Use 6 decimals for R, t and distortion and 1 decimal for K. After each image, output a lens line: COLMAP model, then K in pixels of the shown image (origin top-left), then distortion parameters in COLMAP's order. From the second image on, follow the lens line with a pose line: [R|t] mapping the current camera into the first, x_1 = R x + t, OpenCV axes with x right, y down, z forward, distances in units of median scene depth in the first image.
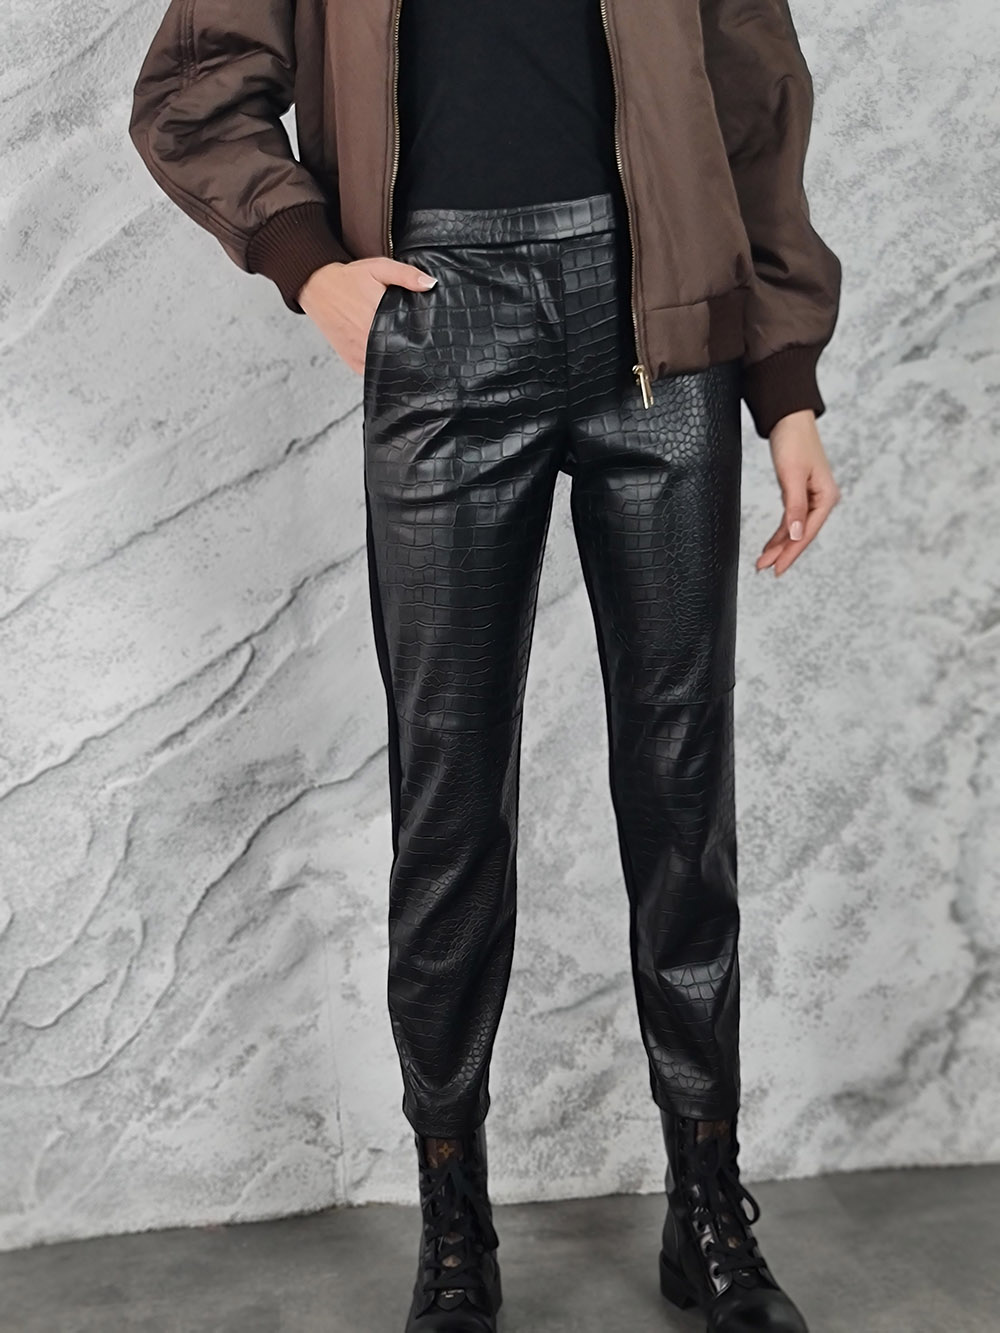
lens RADIAL K [[1751.6, 0, 500.4], [0, 1751.6, 671.8], [0, 0, 1]] dist [0.045341, 0.000000]
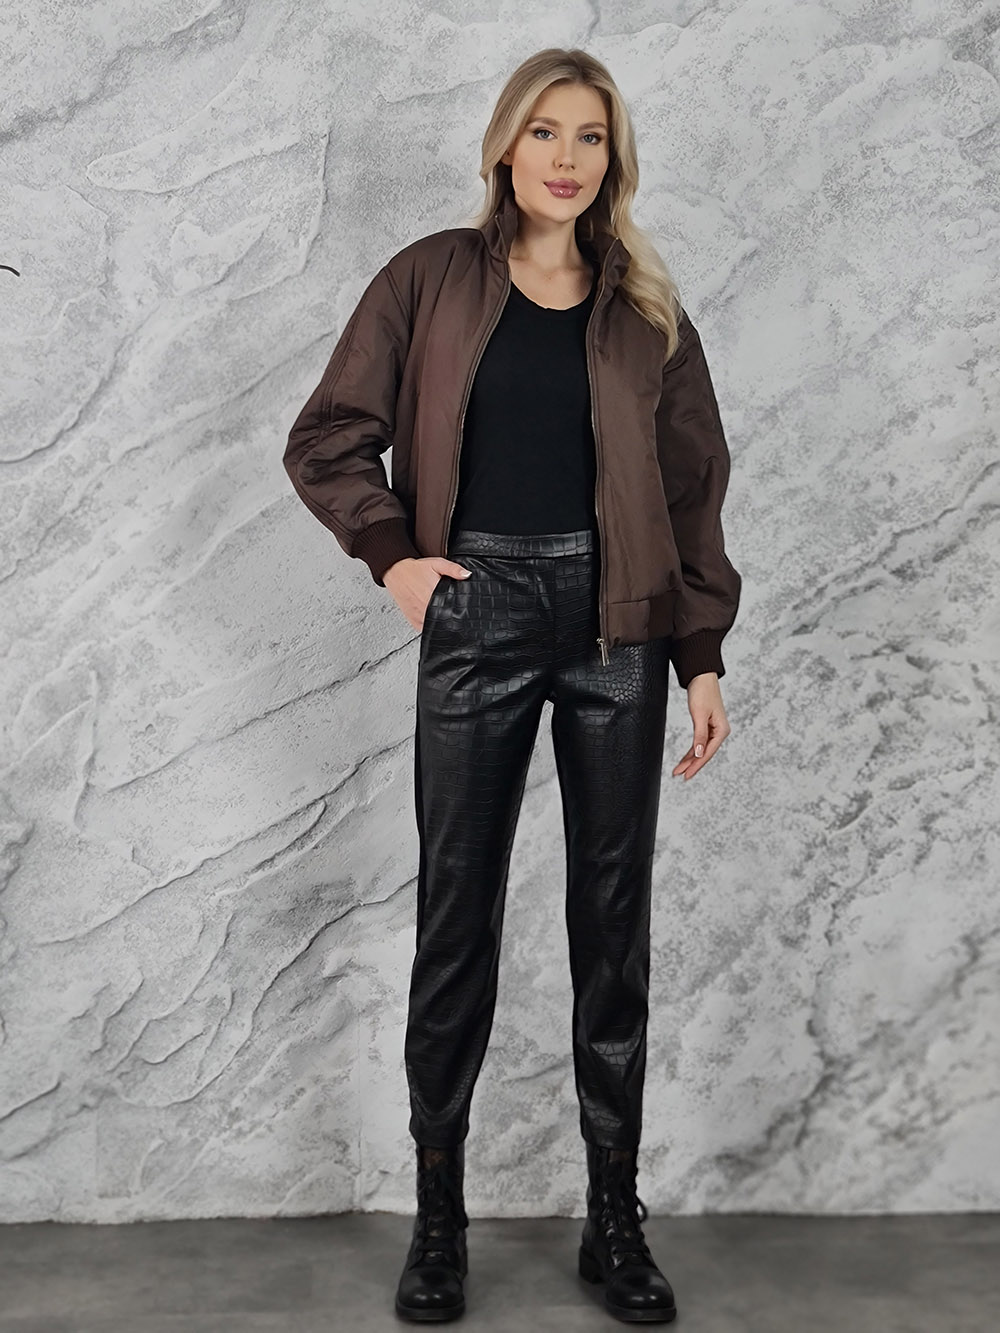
lens RADIAL K [[1751.6, 0, 477.8], [0, 1751.6, 675.1], [0, 0, 1]] dist [0.045341, 0.000000]
pose [[0.997537, 0.068331, -0.015861, -0.001909], [-0.069485, 0.993524, -0.089902, 0.002056], [0.009615, 0.090783, 0.995824, -0.424361]]
